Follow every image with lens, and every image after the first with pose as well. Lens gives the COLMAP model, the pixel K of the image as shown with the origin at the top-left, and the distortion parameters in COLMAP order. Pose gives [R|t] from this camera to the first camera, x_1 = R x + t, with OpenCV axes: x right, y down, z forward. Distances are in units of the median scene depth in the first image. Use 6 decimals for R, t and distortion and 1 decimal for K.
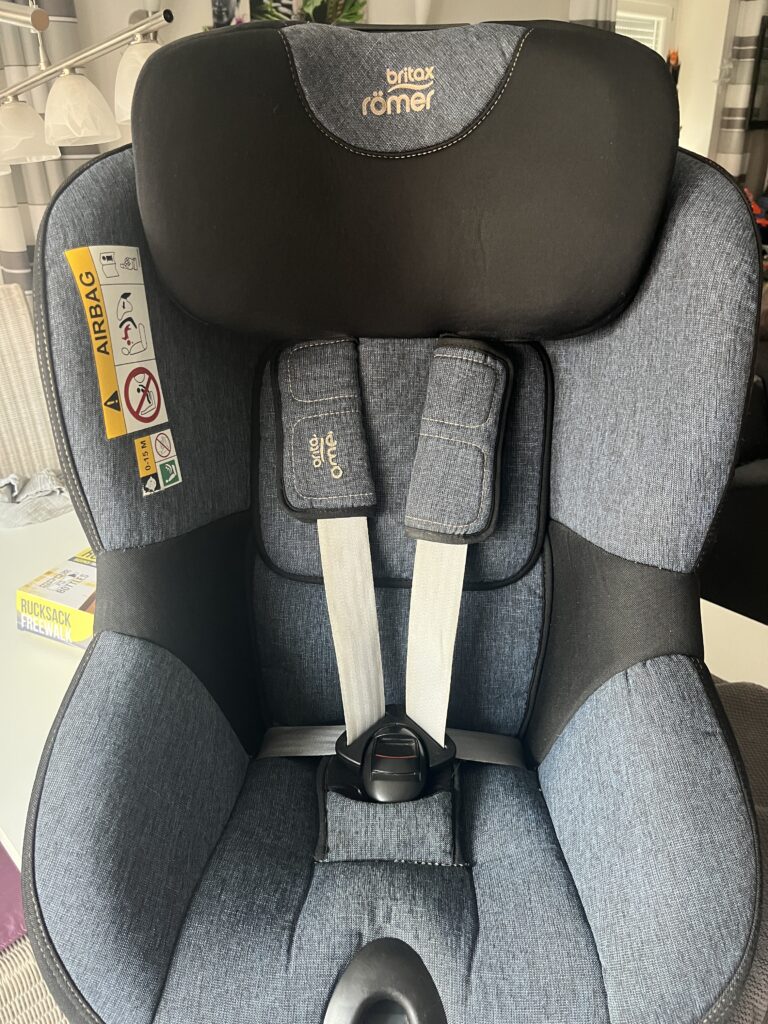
lens RADIAL K [[774.6, 0, 356.5], [0, 774.6, 511.3], [0, 0, 1]] dist [0.002090, 0.000093]
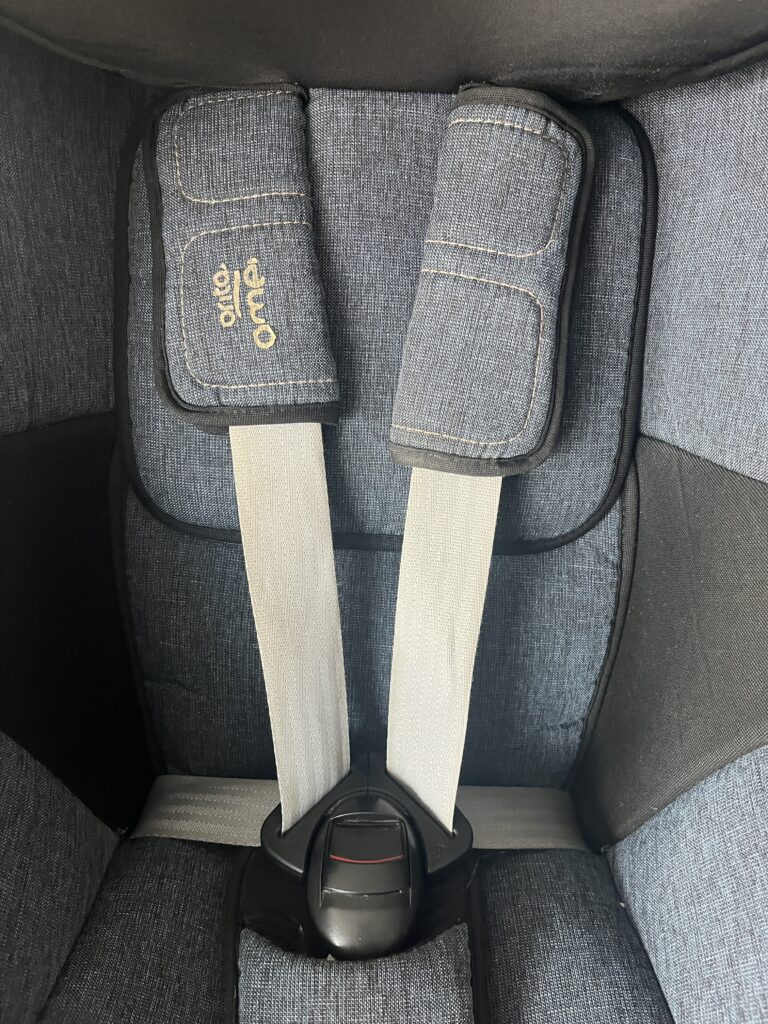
lens RADIAL K [[776.8, 0, 384.0], [0, 776.8, 512.0], [0, 0, 1]] dist [0.128908, 0.000075]
pose [[0.997159, 0.007960, 0.074901, 0.016311], [-0.014458, 0.996138, 0.086605, 0.020526], [-0.073922, -0.087442, 0.993423, 0.438328]]
